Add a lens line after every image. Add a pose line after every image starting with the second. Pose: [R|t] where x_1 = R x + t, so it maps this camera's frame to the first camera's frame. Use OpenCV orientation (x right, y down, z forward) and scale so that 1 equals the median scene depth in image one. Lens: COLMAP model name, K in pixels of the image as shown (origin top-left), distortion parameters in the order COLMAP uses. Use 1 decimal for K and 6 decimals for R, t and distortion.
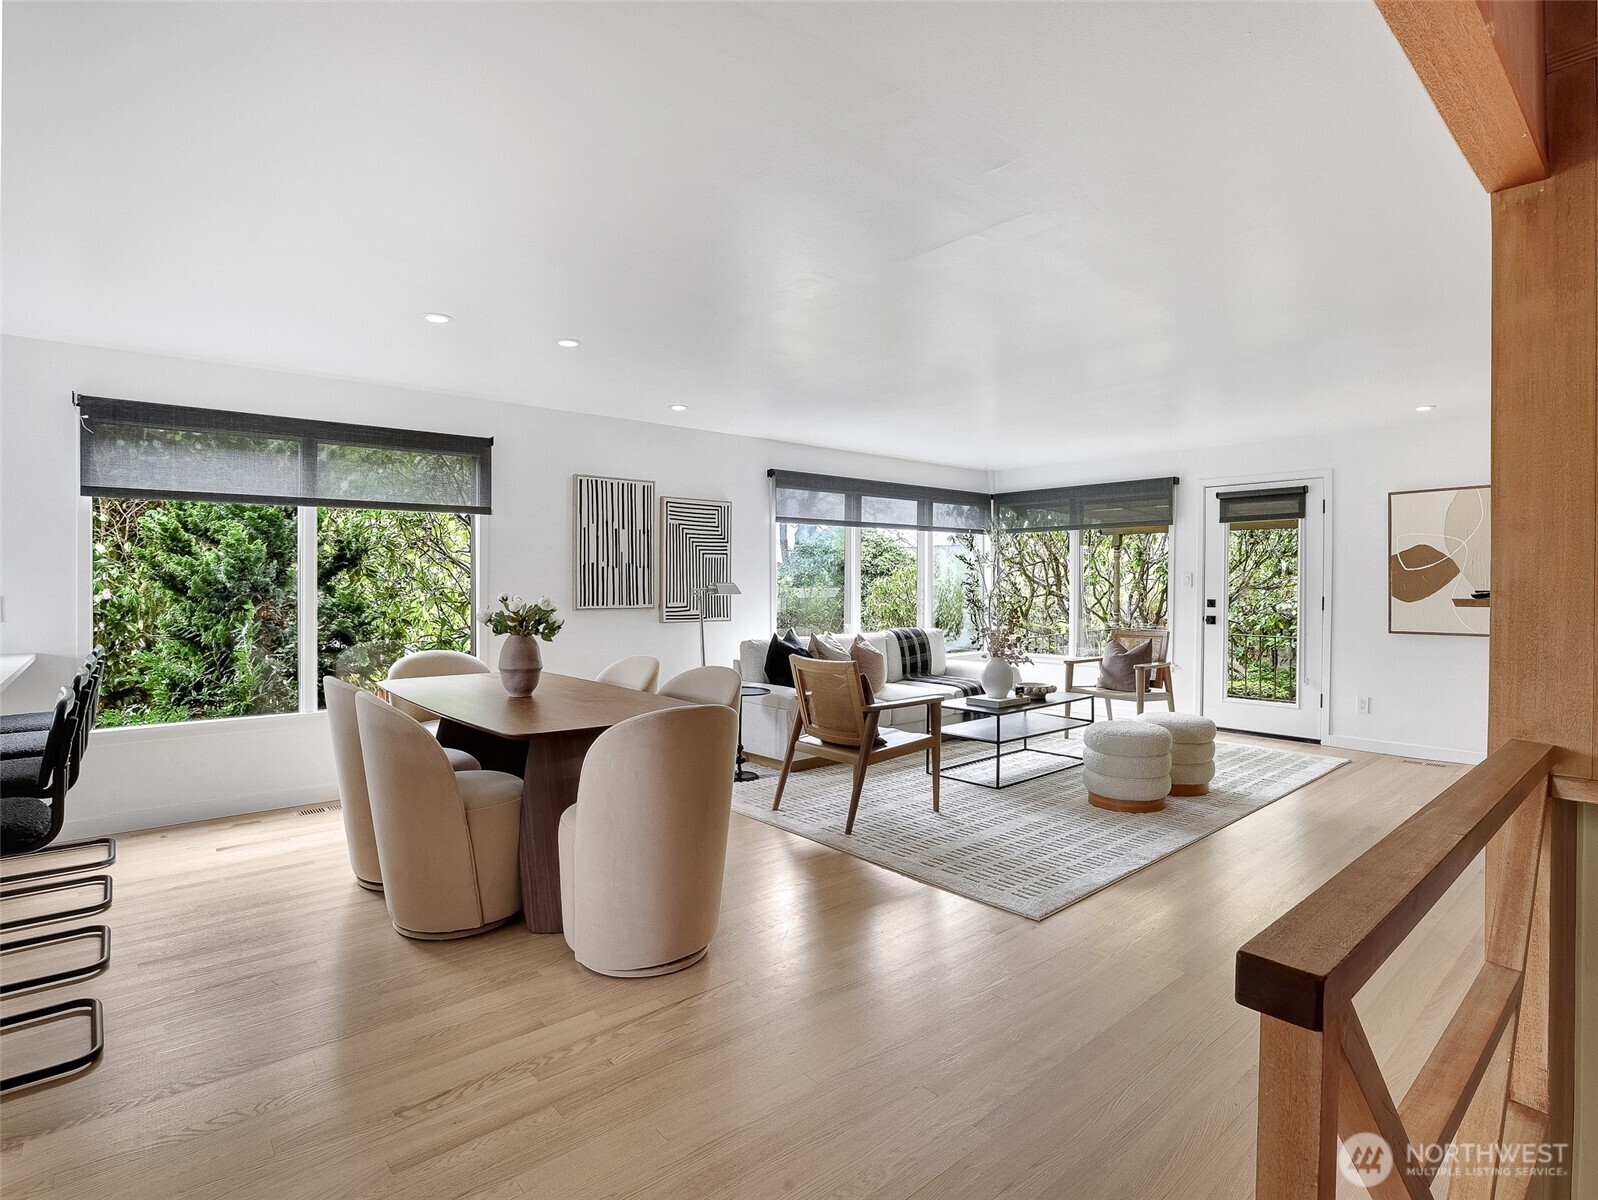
lens RADIAL K [[815.7, 0, 802.7], [0, 815.7, 590.9], [0, 0, 1]] dist [-0.059378, 0.021676]
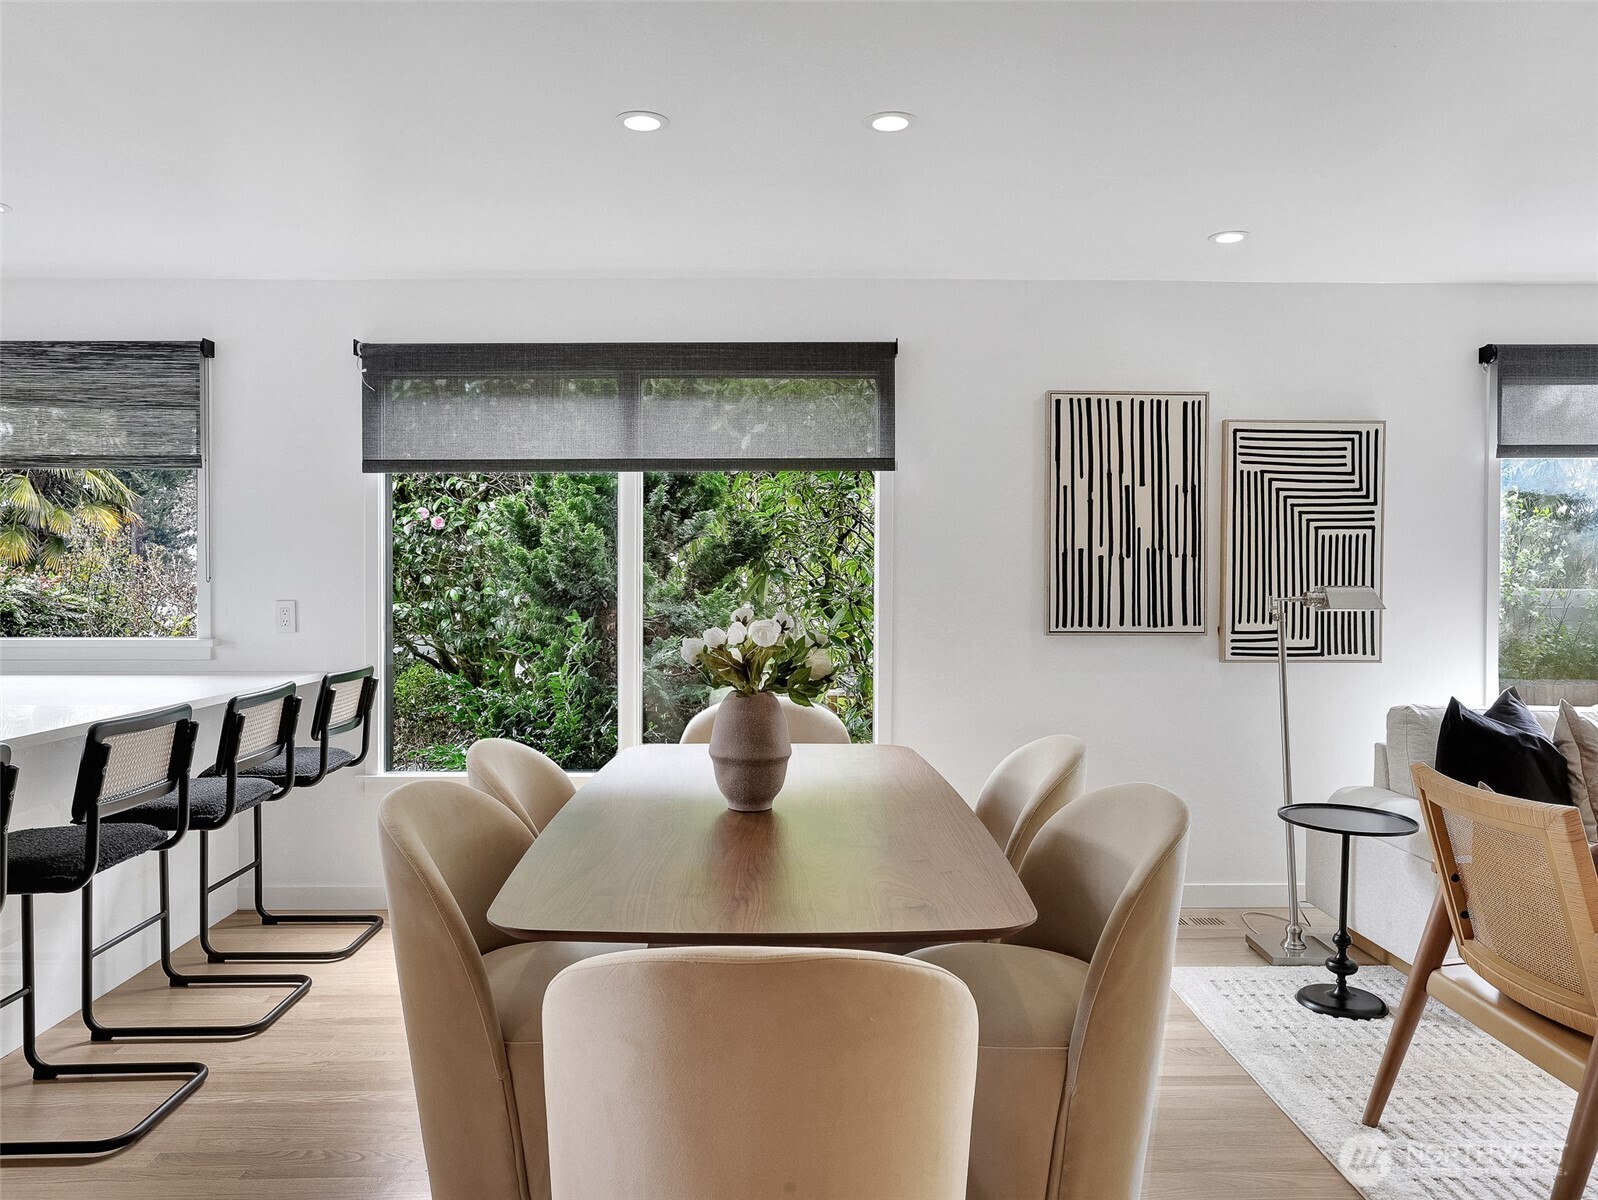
lens RADIAL K [[1129.7, 0, 804.2], [0, 1129.7, 599.8], [0, 0, 1]] dist [-0.038781, 0.045213]
pose [[0.766418, 0.012907, -0.642213, 0.083865], [-0.006633, 0.999904, 0.012180, -0.007509], [0.642308, -0.005075, 0.766429, 0.268396]]
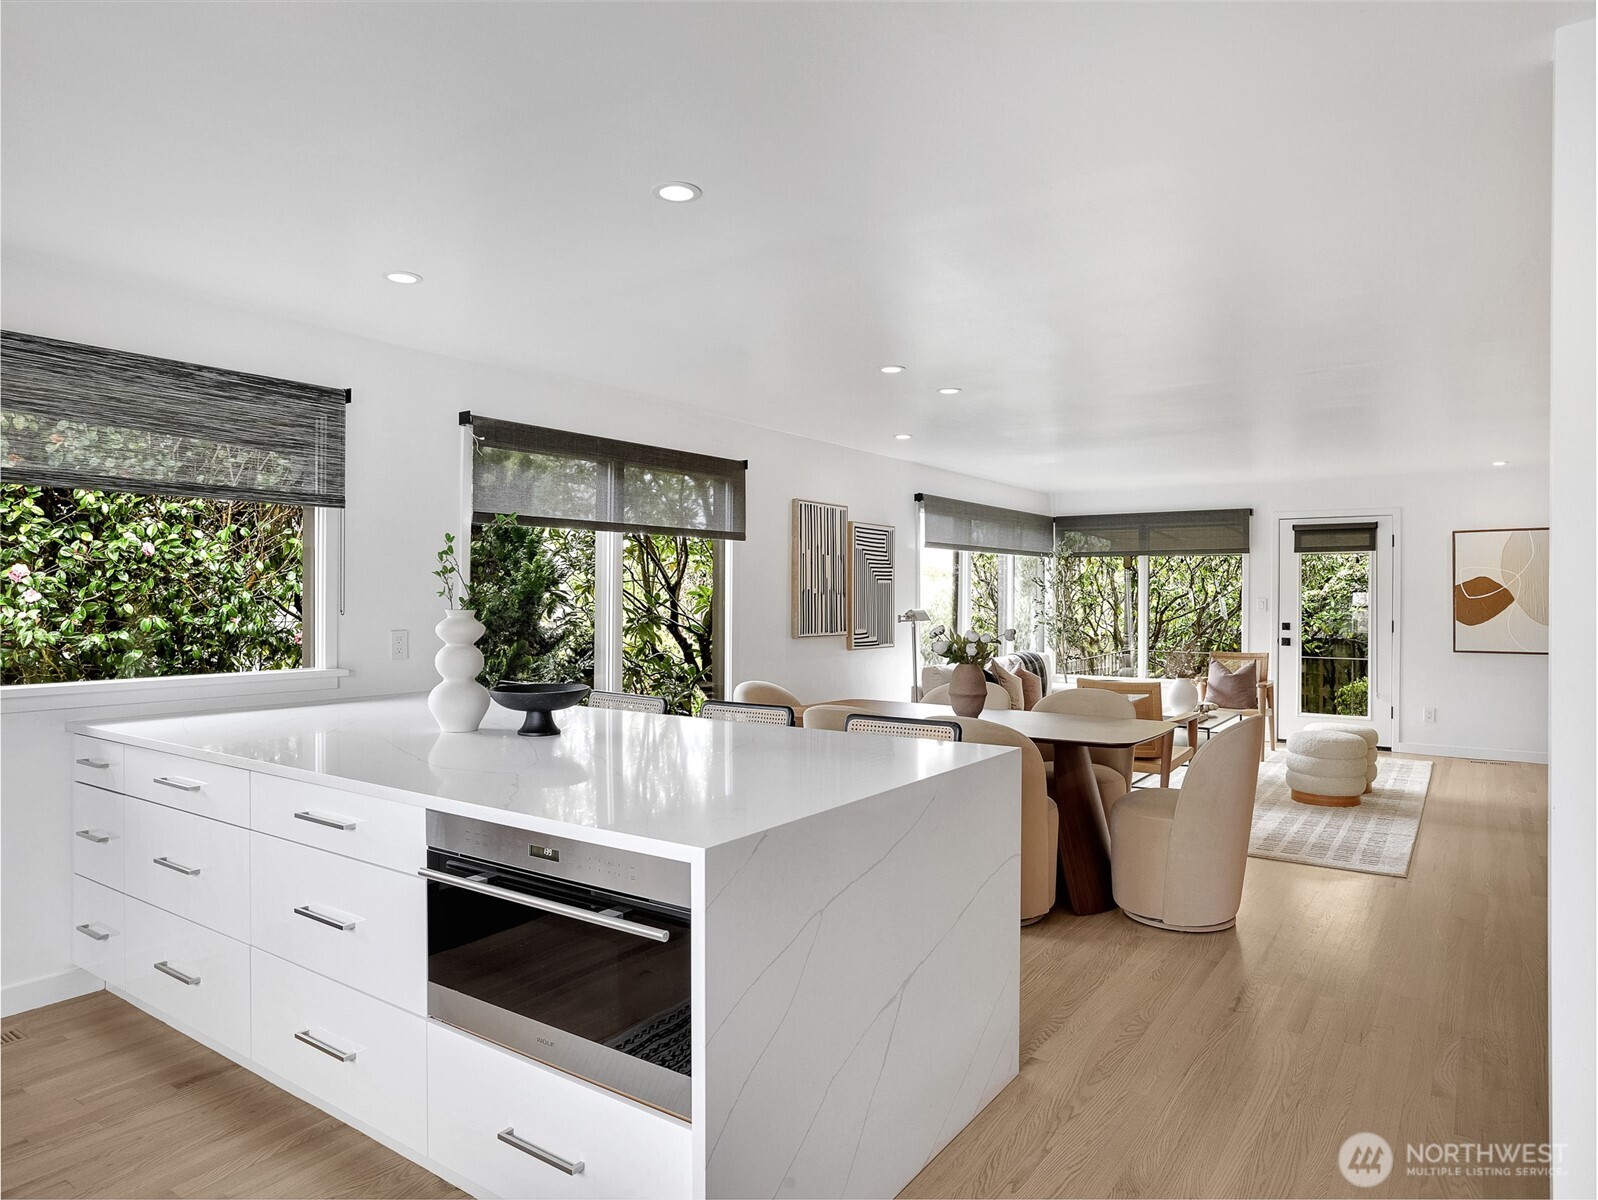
lens RADIAL K [[999.2, 0, 799.0], [0, 999.2, 600.0], [0, 0, 1]] dist [-0.049096, 0.041760]
pose [[0.968748, 0.001788, 0.248041, -0.525661], [-0.000398, 0.999984, -0.005655, -0.014131], [-0.248047, 0.005380, 0.968733, -0.151300]]
